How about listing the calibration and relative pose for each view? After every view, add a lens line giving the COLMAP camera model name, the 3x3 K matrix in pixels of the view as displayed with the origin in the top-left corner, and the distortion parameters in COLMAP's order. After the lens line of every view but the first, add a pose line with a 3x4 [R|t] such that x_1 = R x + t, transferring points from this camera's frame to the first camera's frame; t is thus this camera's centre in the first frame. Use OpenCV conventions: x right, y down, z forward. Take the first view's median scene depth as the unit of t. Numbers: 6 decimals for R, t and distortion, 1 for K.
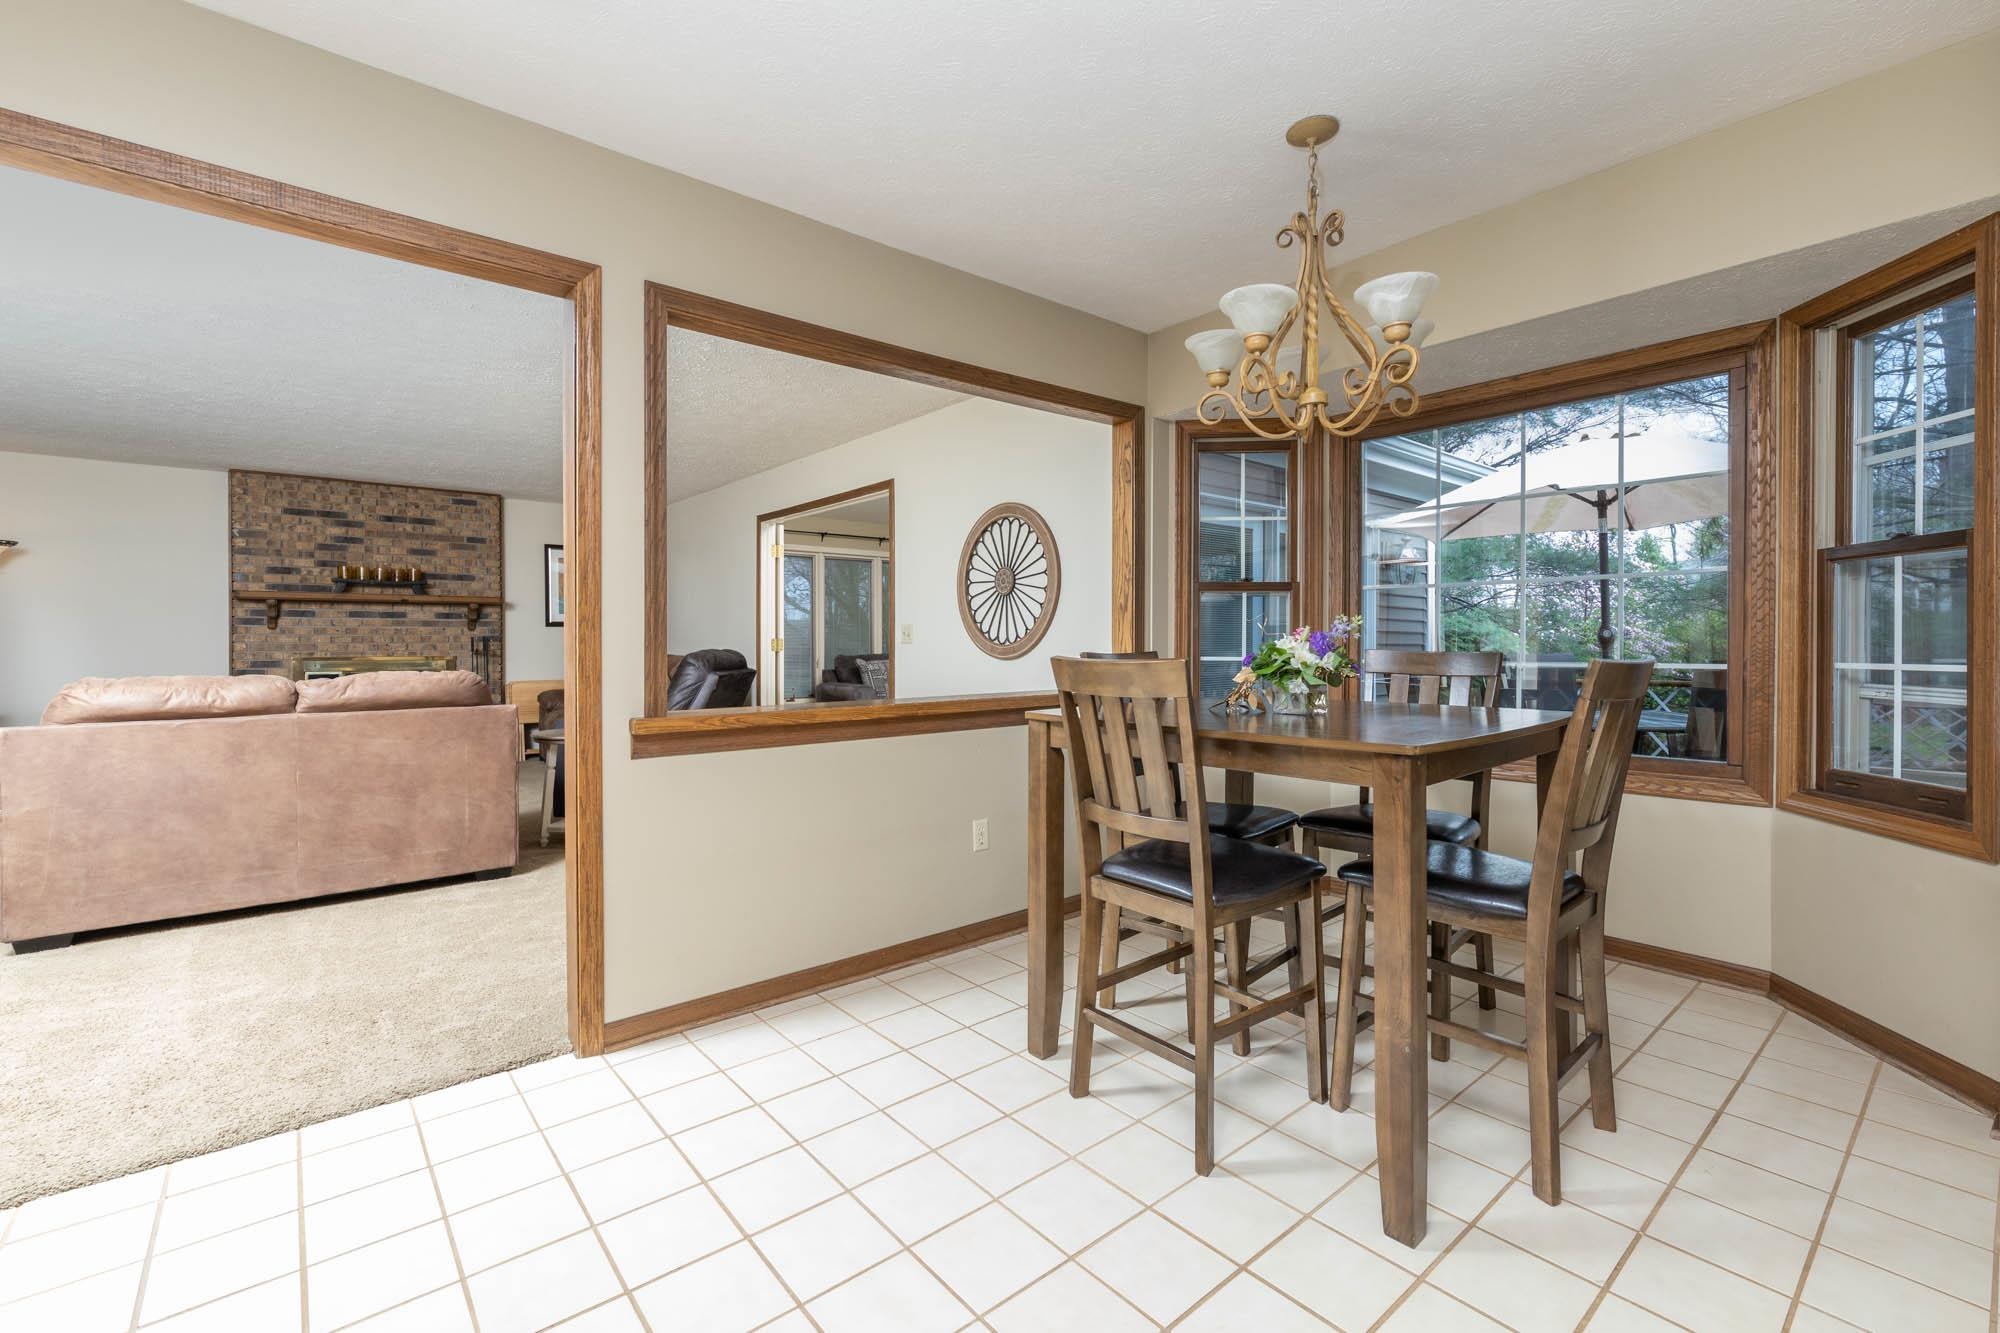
lens RADIAL K [[860.6, 0, 1005.0], [0, 860.6, 652.0], [0, 0, 1]] dist [-0.001927, 0.000490]
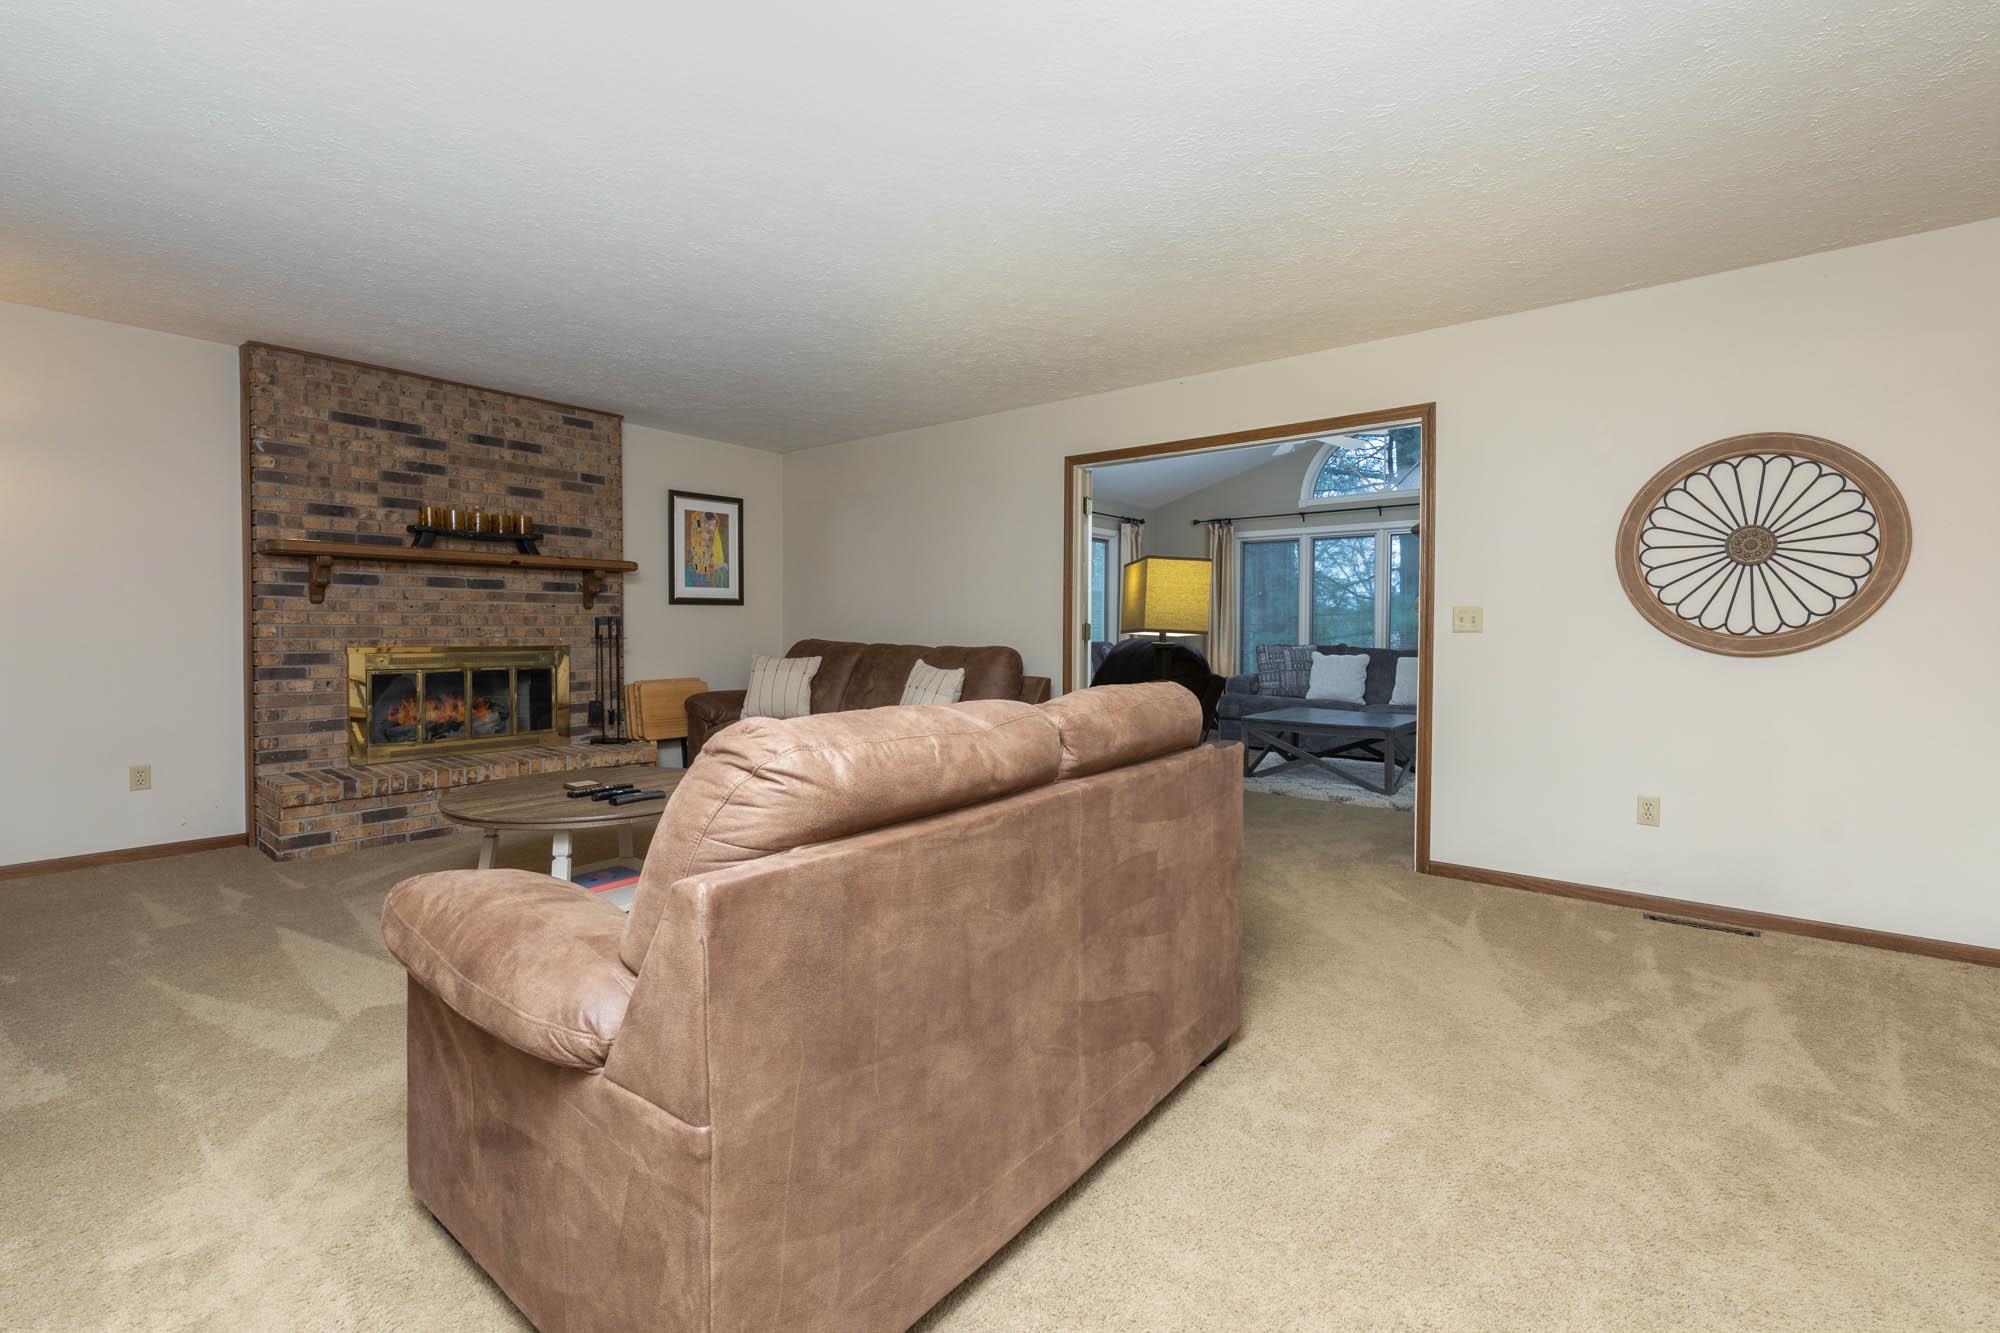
lens RADIAL K [[860.6, 0, 985.2], [0, 860.6, 649.9], [0, 0, 1]] dist [-0.001927, 0.000490]
pose [[0.980783, 0.000837, 0.195102, -0.477699], [-0.003679, 0.999892, 0.014206, -0.003016], [-0.195069, -0.014651, 0.980680, 0.276674]]
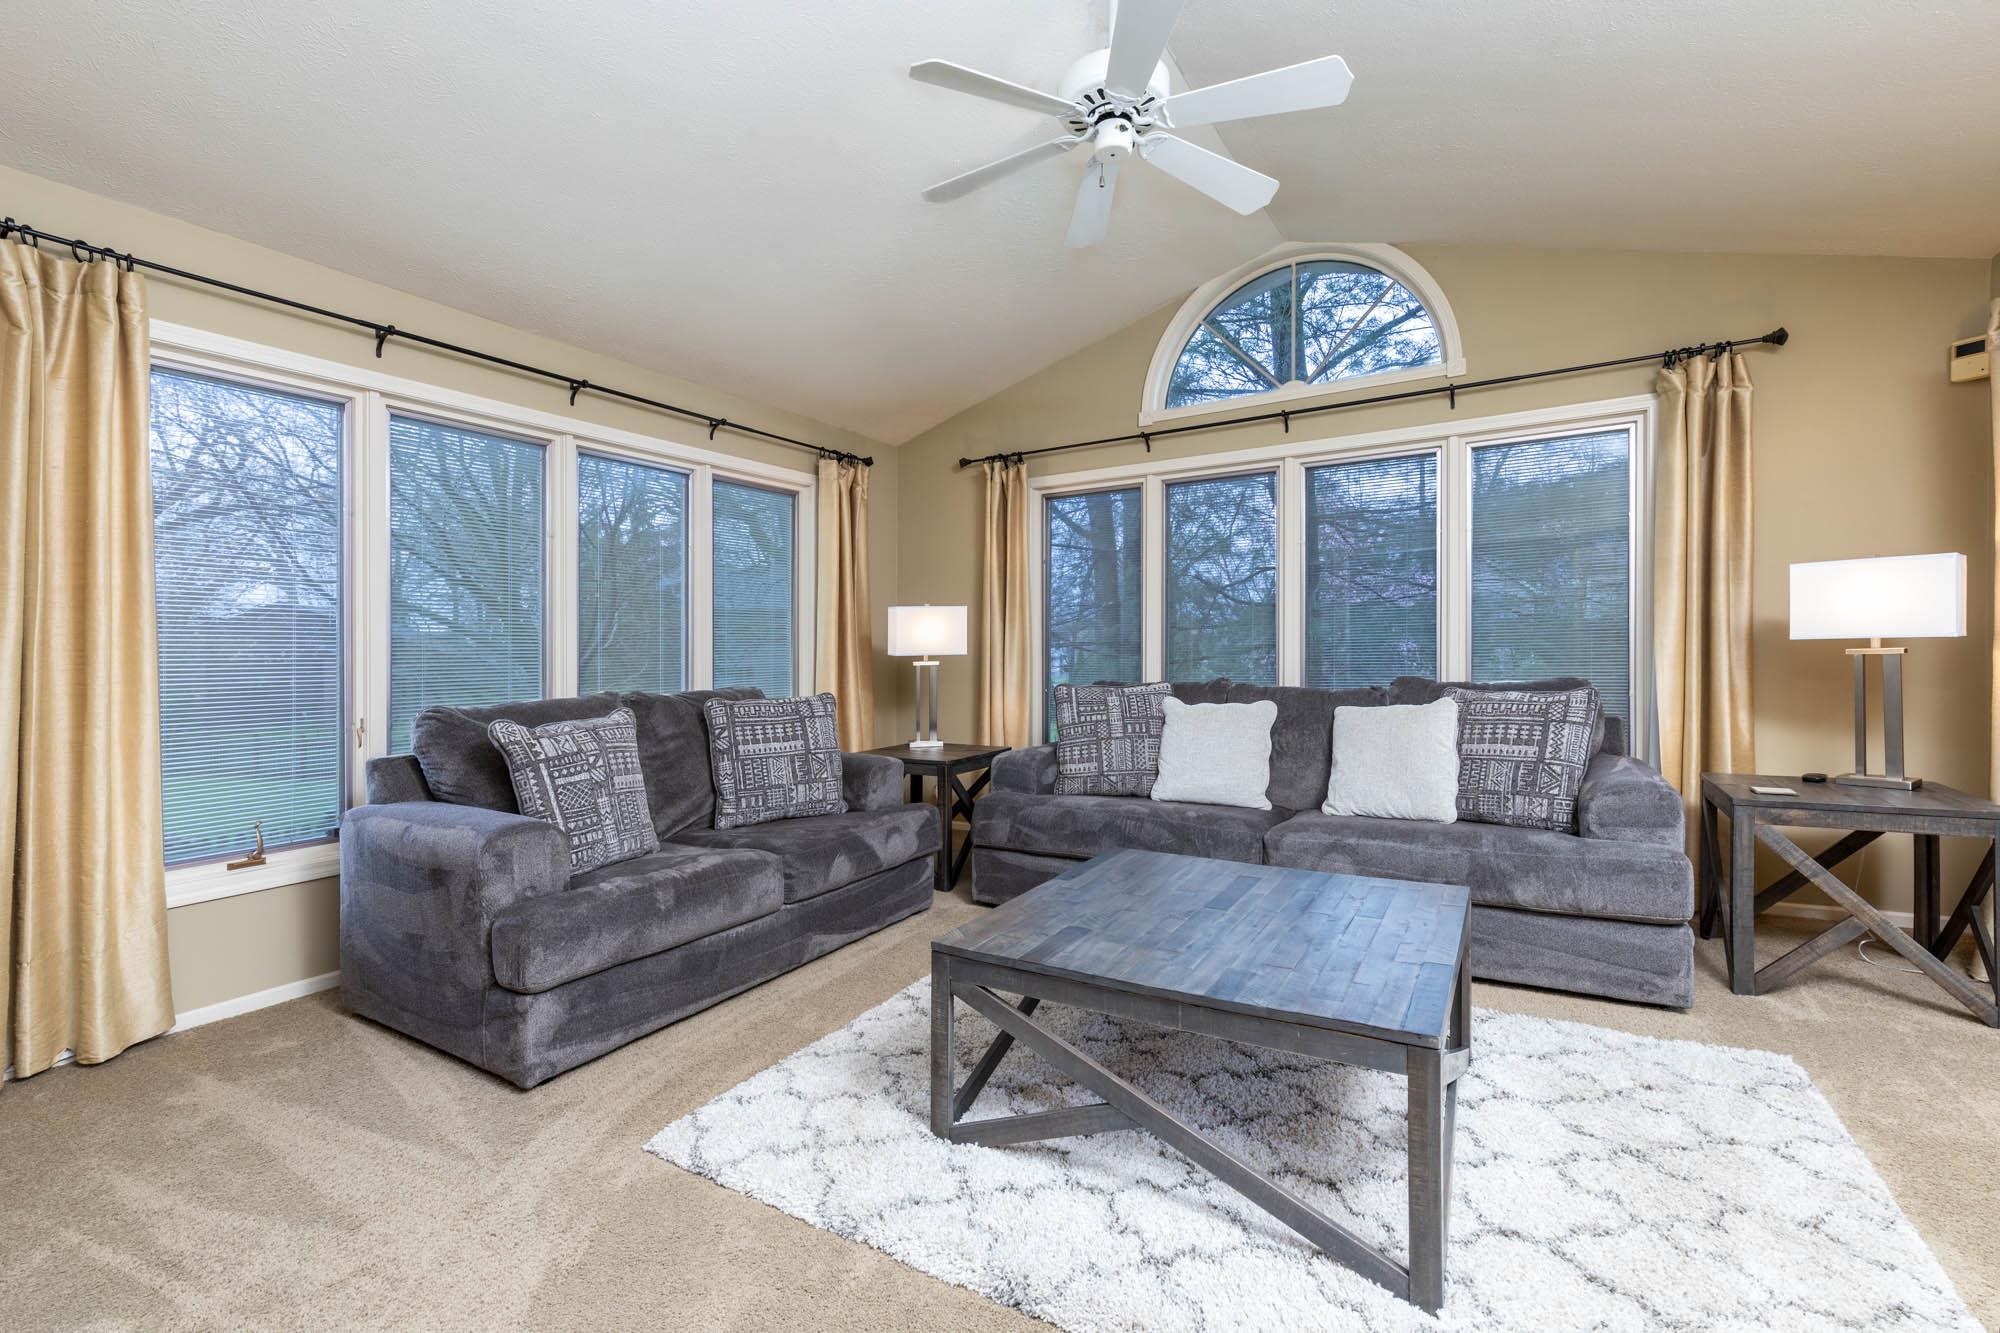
lens RADIAL K [[860.6, 0, 1002.1], [0, 860.6, 663.6], [0, 0, 1]] dist [-0.001927, 0.000490]
pose [[0.947579, -0.017412, 0.319047, -0.120662], [0.019759, 0.999796, -0.004118, -0.007522], [-0.318910, 0.010206, 0.947730, 0.795398]]
